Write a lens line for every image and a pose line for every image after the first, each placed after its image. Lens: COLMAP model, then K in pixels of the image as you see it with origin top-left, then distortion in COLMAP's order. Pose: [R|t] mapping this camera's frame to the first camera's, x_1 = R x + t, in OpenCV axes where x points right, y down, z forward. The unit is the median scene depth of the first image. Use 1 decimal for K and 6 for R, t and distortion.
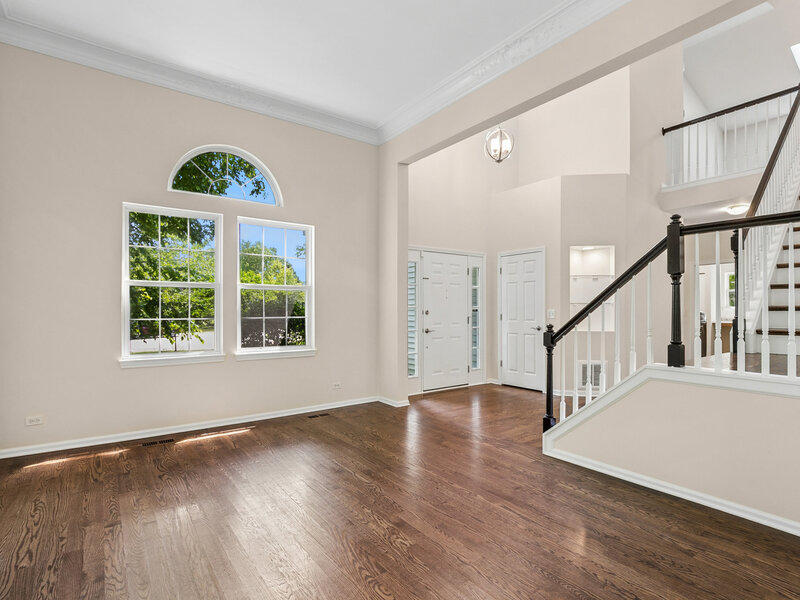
lens RADIAL K [[420.7, 0, 402.5], [0, 420.7, 303.8], [0, 0, 1]] dist [-0.015177, 0.004177]
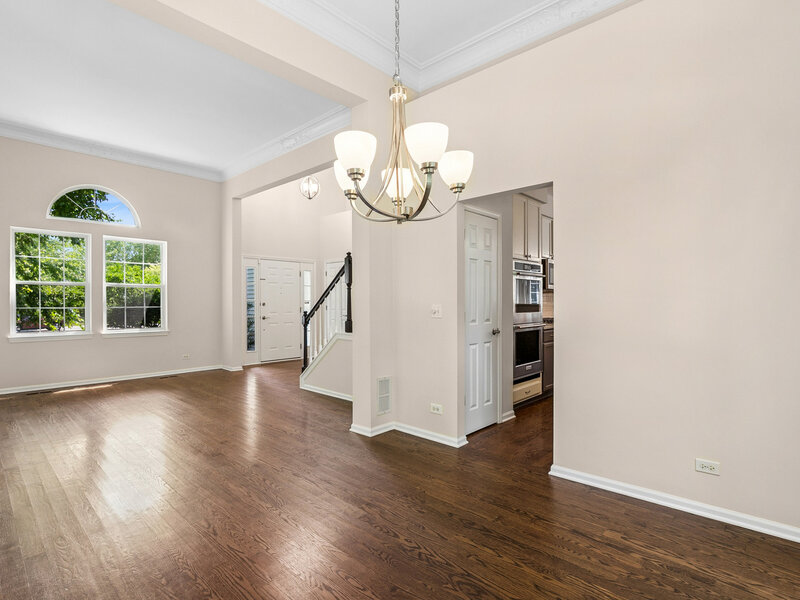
lens RADIAL K [[420.7, 0, 403.8], [0, 420.7, 302.7], [0, 0, 1]] dist [-0.015177, 0.004177]
pose [[0.981823, 0.004733, 0.189738, 0.329453], [-0.007477, 0.999878, 0.013750, -0.008508], [-0.189650, -0.014919, 0.981738, -0.564958]]
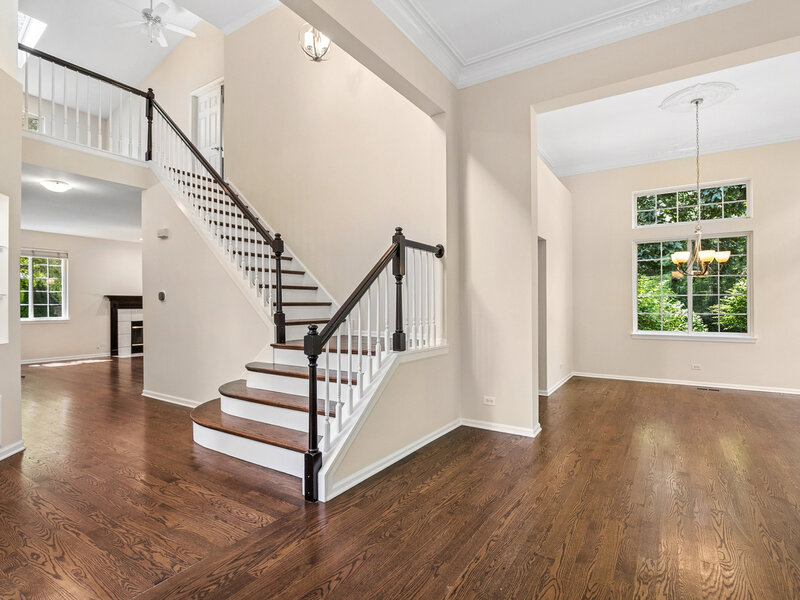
lens RADIAL K [[420.7, 0, 406.2], [0, 420.7, 304.0], [0, 0, 1]] dist [-0.015177, 0.004177]
pose [[-0.374064, 0.003869, 0.927395, -0.306324], [-0.010386, 0.999911, -0.008361, 0.013215], [-0.927345, -0.012760, -0.373990, 0.886487]]
